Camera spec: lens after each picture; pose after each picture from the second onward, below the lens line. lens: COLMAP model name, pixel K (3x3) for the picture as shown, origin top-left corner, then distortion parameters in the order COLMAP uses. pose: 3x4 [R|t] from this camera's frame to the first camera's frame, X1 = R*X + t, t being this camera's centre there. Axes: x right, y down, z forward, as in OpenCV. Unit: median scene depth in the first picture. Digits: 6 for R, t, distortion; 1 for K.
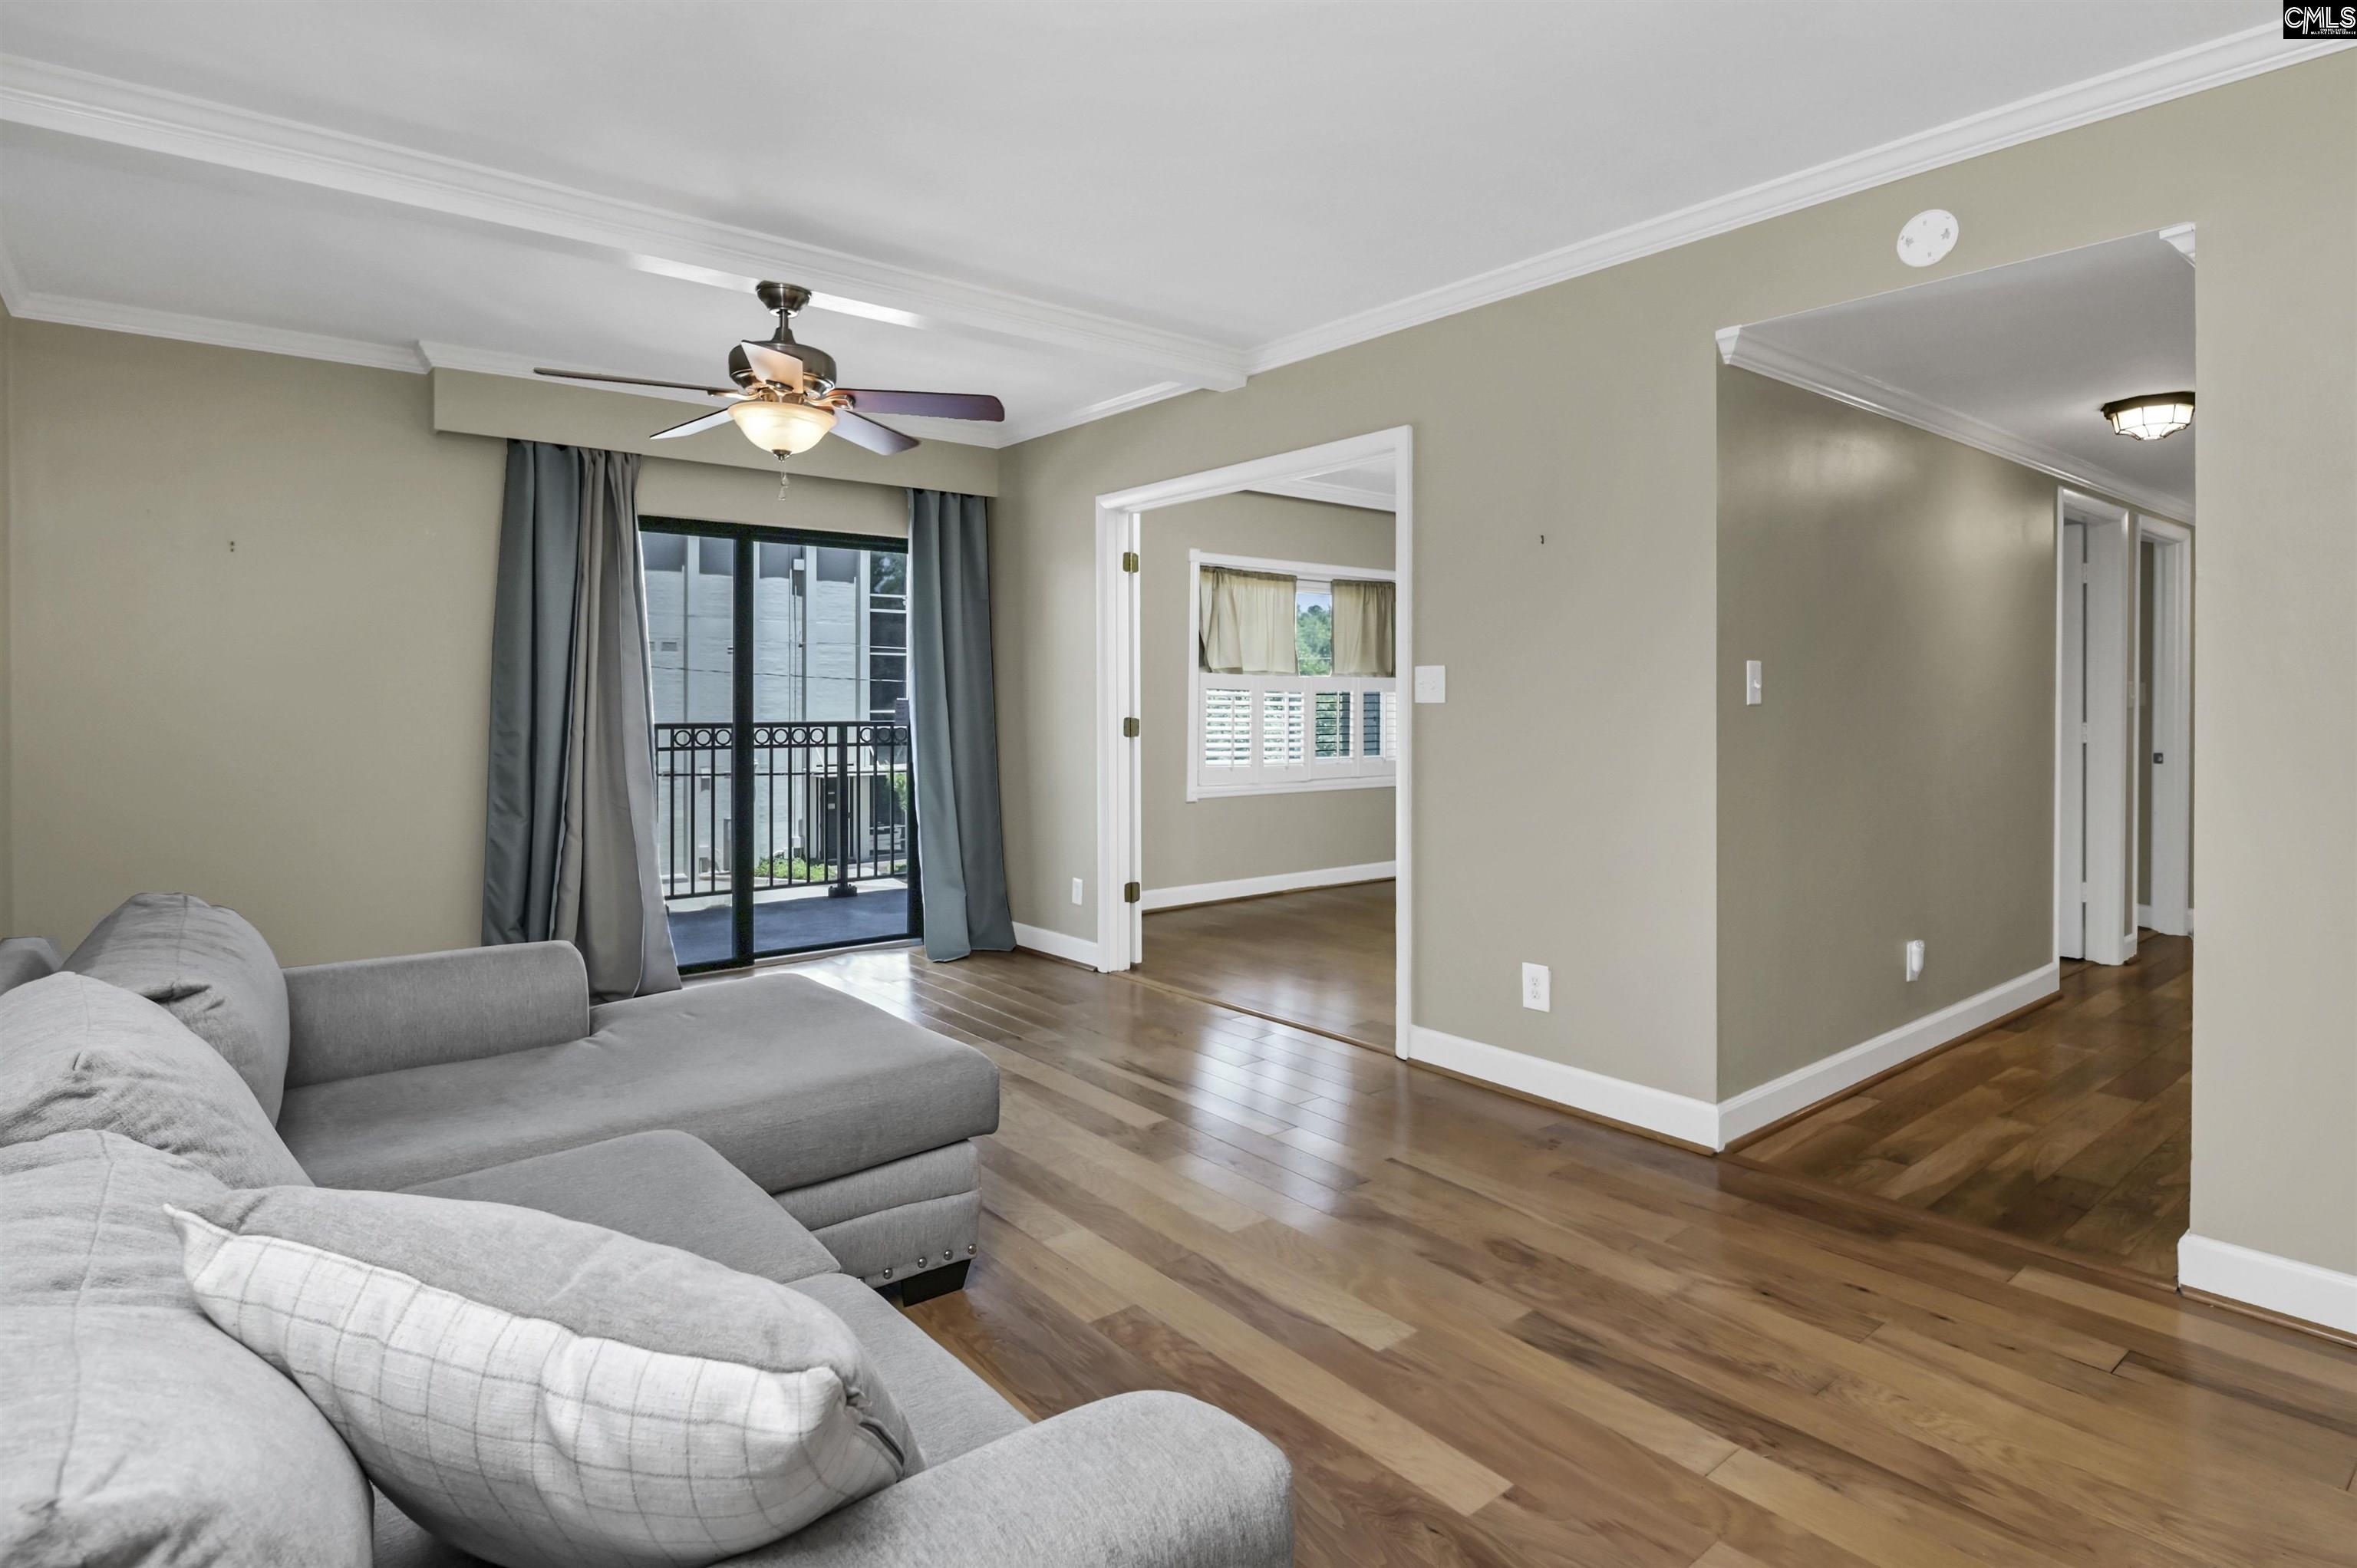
lens RADIAL K [[1204.8, 0, 1154.6], [0, 1204.8, 711.8], [0, 0, 1]] dist [0.004931, -0.007429]
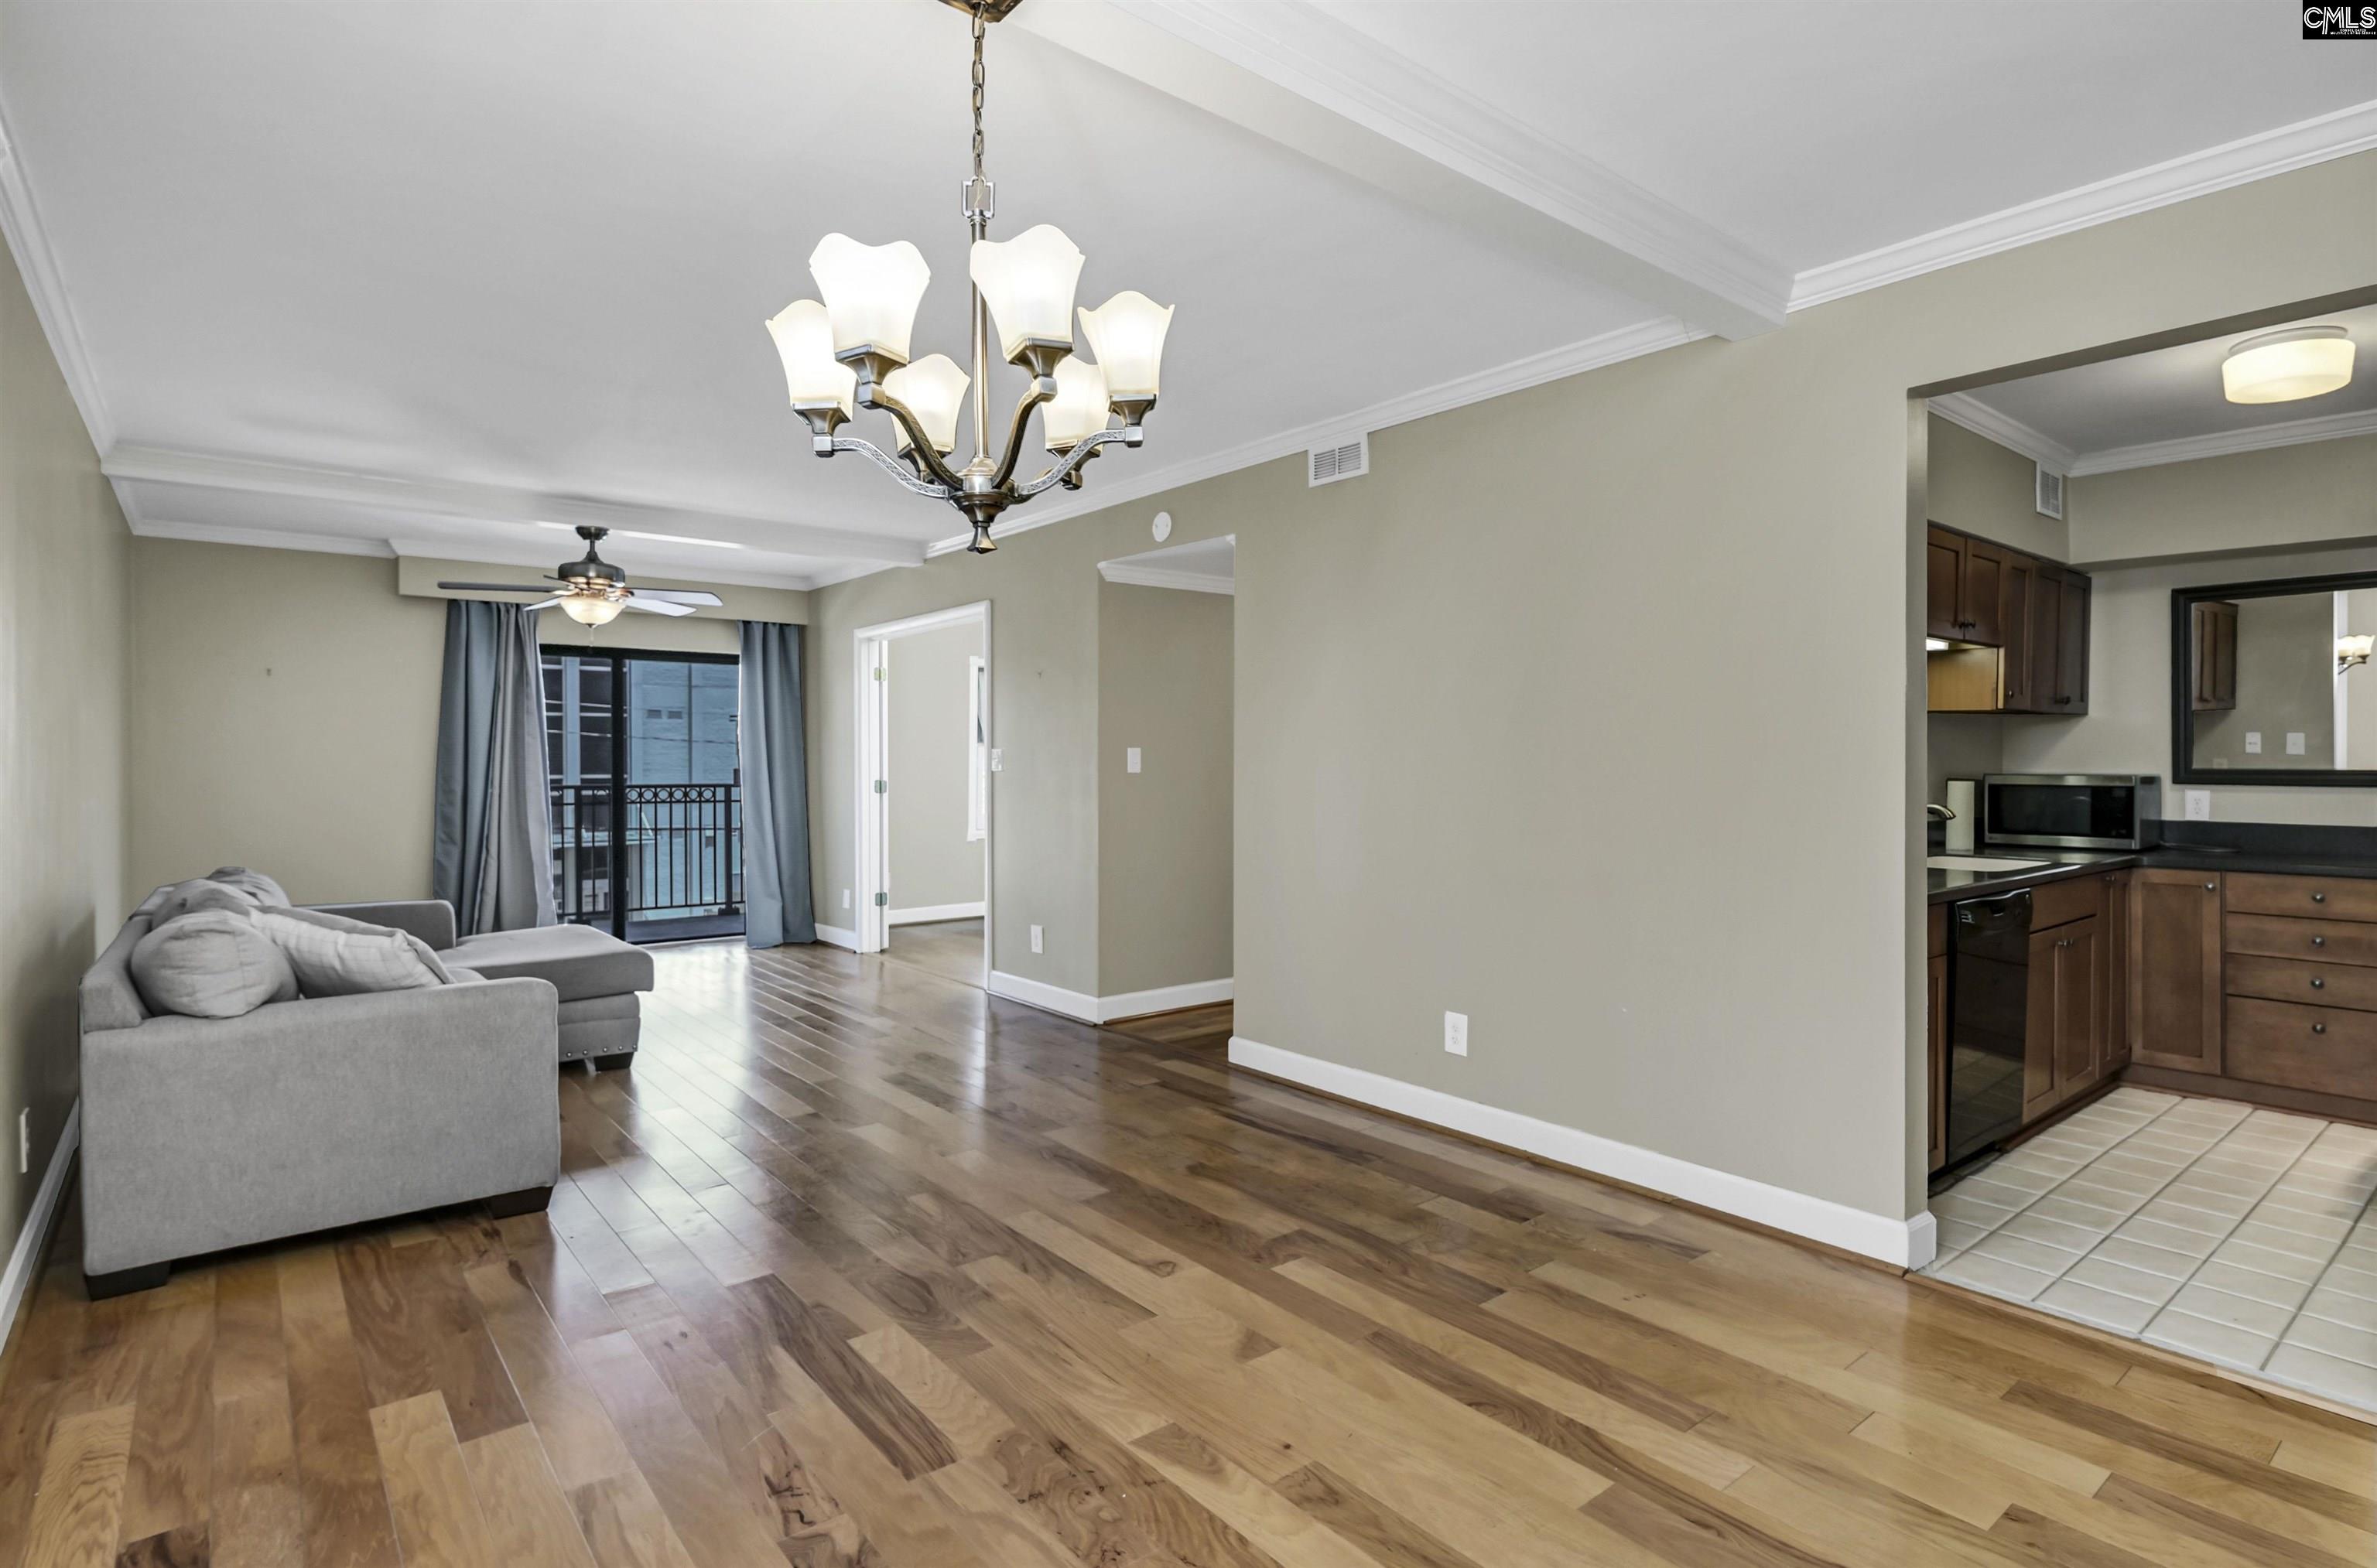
lens RADIAL K [[1215.0, 0, 1187.3], [0, 1215.0, 765.6], [0, 0, 1]] dist [0.004931, -0.007429]
pose [[0.999972, -0.001534, -0.007277, 0.545830], [0.001494, 0.999984, -0.005531, -0.006326], [0.007285, 0.005520, 0.999958, -0.709646]]
